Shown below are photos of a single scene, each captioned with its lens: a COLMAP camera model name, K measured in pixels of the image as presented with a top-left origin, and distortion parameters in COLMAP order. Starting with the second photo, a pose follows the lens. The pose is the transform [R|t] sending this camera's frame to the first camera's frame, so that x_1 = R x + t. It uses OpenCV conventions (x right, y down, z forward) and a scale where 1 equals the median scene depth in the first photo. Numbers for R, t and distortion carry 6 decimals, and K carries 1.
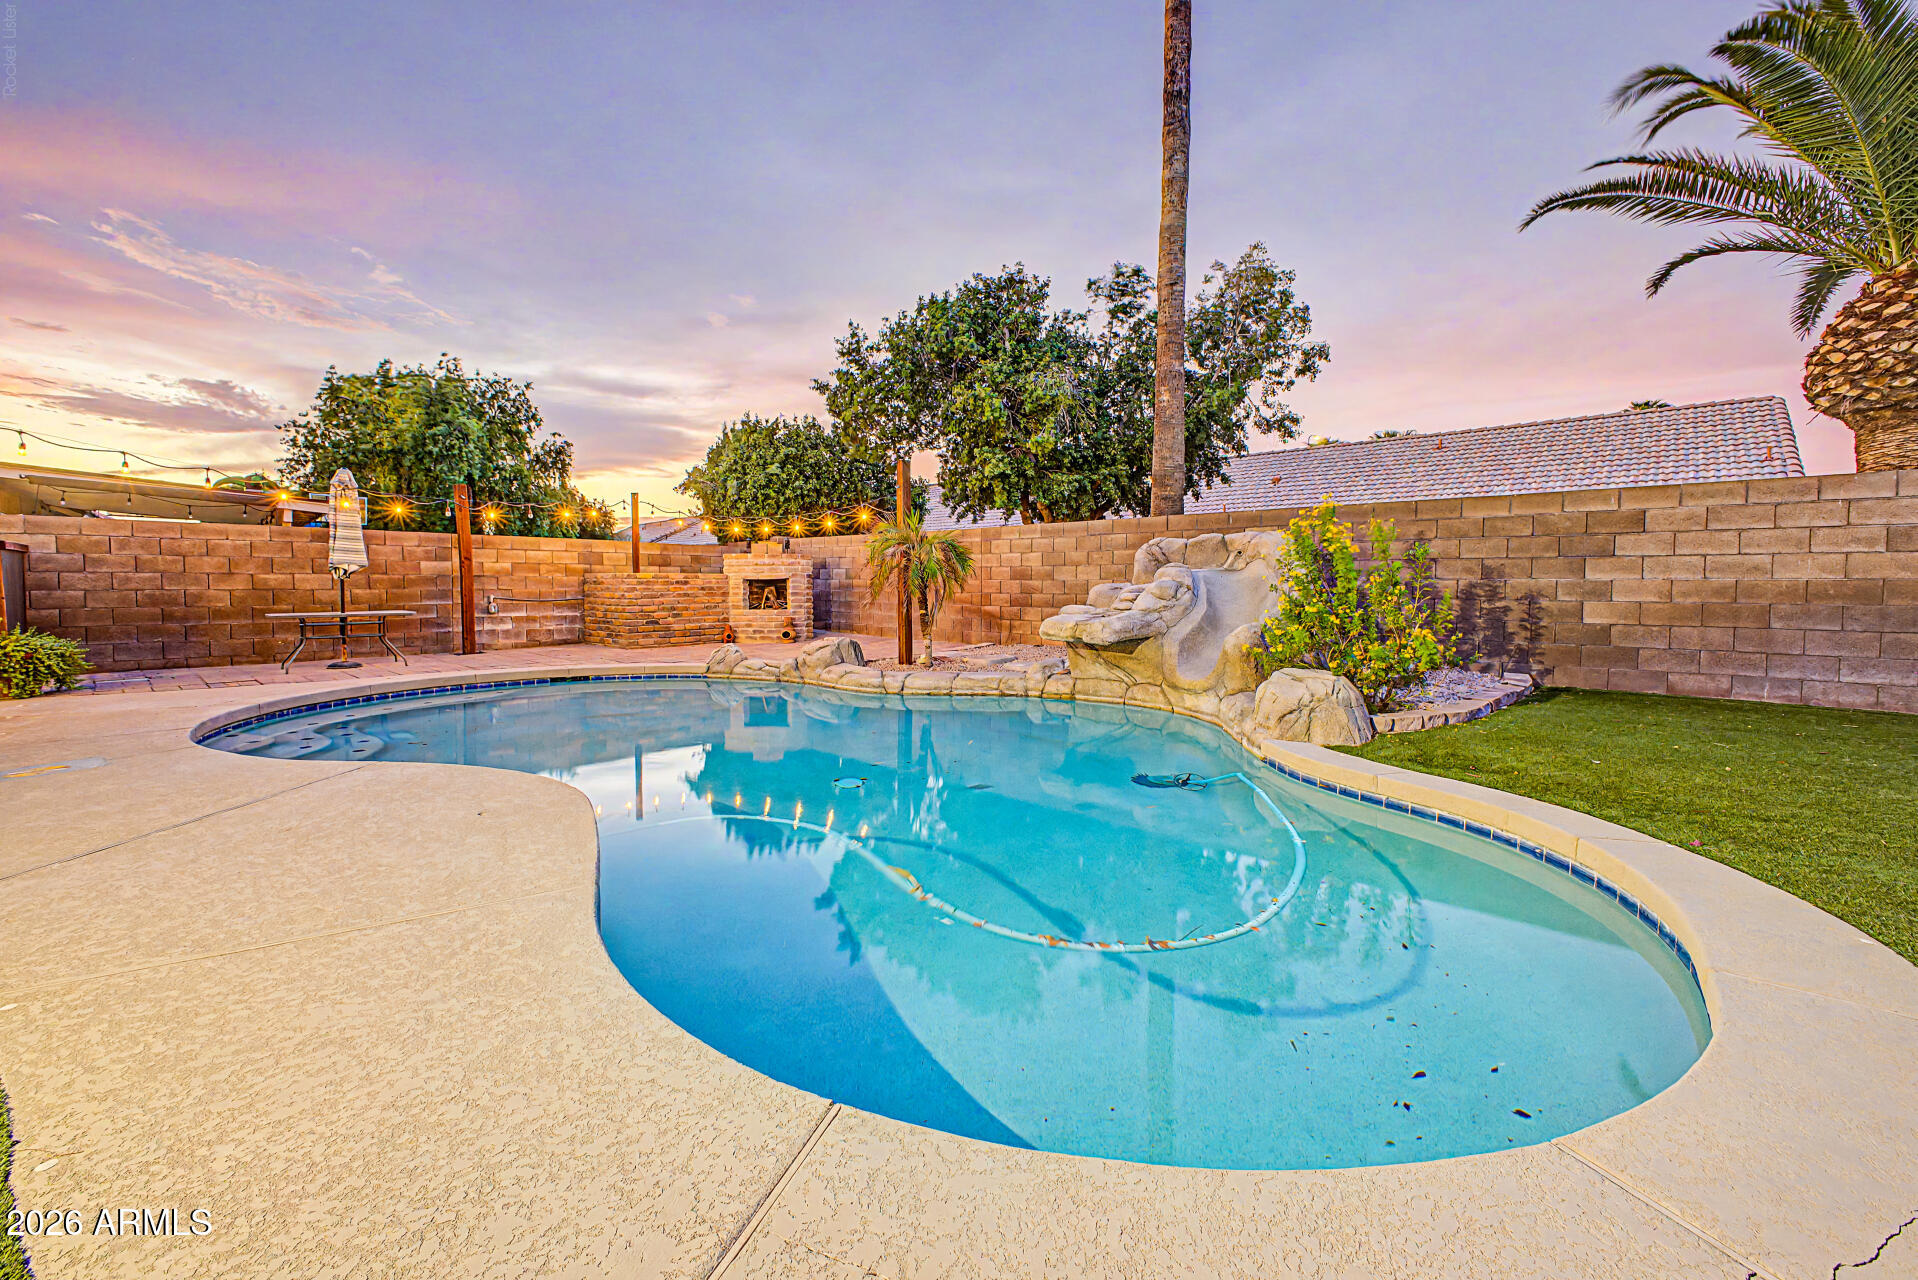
lens RADIAL K [[781.9, 0, 958.5], [0, 781.9, 621.4], [0, 0, 1]] dist [0.014710, -0.000185]
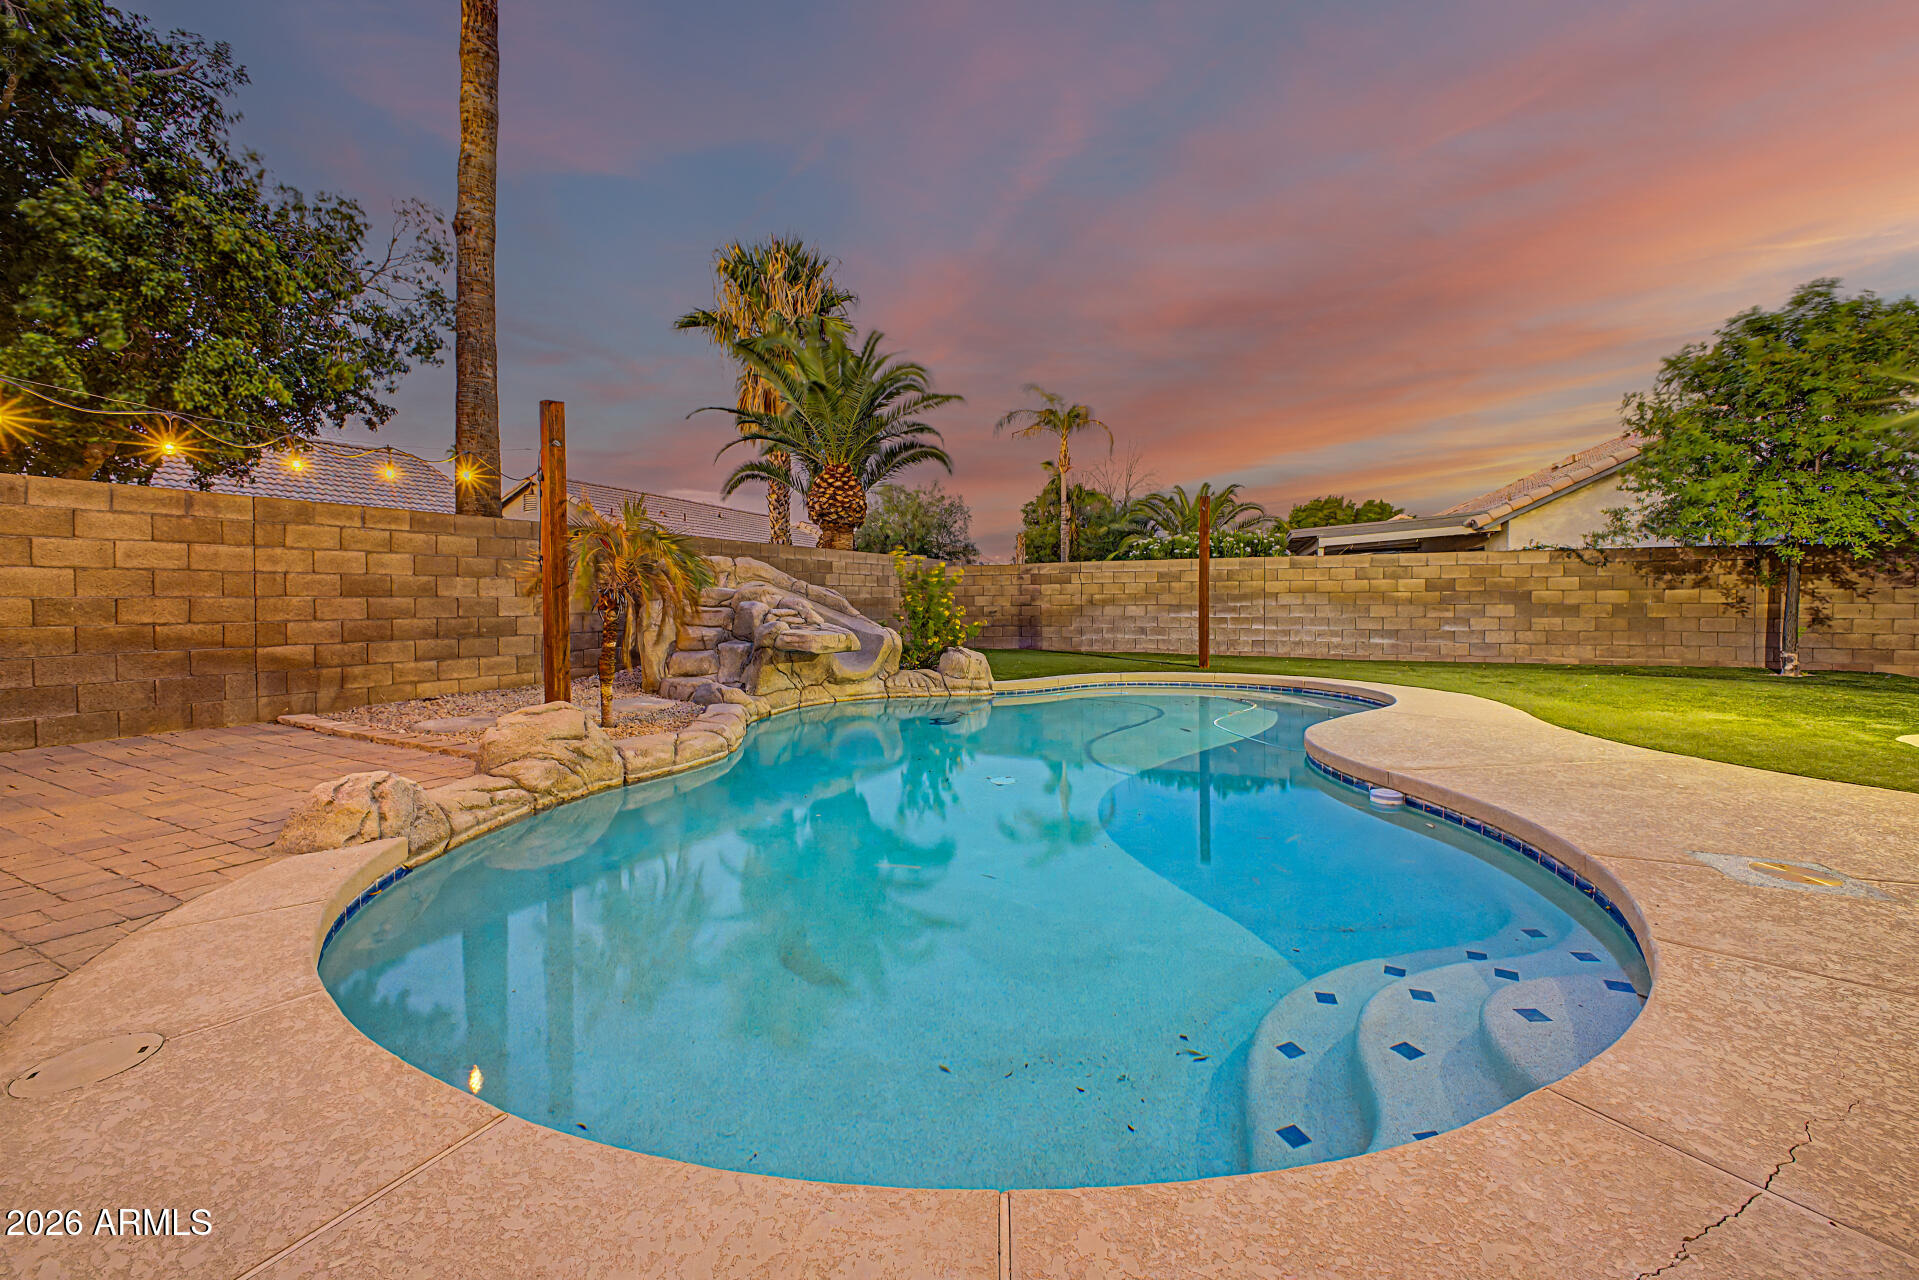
lens RADIAL K [[774.1, 0, 955.4], [0, 774.1, 611.2], [0, 0, 1]] dist [0.014618, -0.000434]
pose [[-0.247926, -0.018689, 0.968599, -0.568690], [0.055332, 0.997909, 0.033418, -0.034855], [-0.967197, 0.061880, -0.246374, 0.661566]]
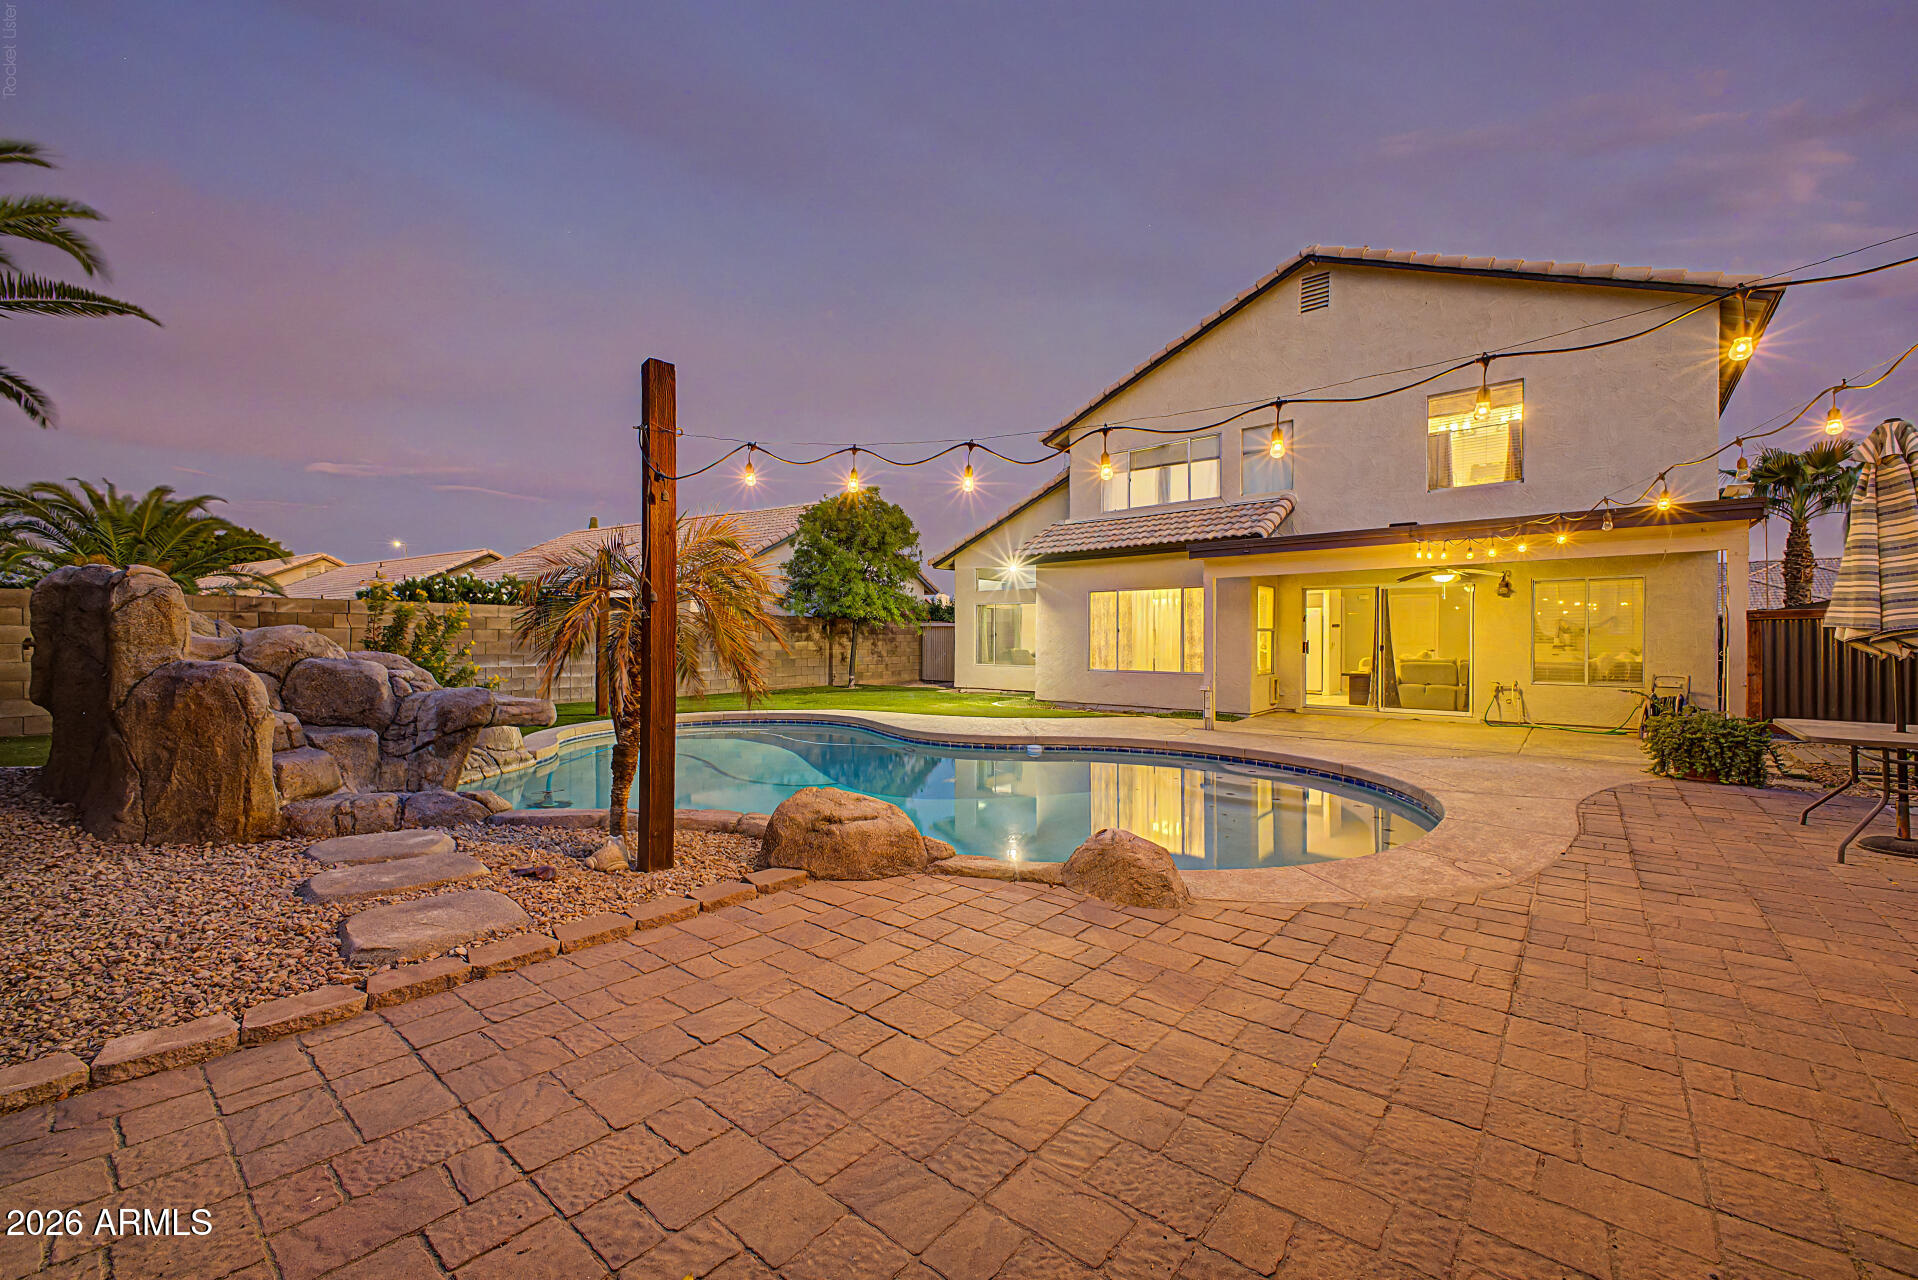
lens RADIAL K [[751.0, 0, 959.0], [0, 751.0, 640.0], [0, 0, 1]] dist [0.012631, -0.000037]
pose [[-0.999104, -0.005474, -0.041969, -0.152618], [-0.007659, 0.998614, 0.052078, -0.064657], [0.041626, 0.052353, -0.997761, 1.092008]]
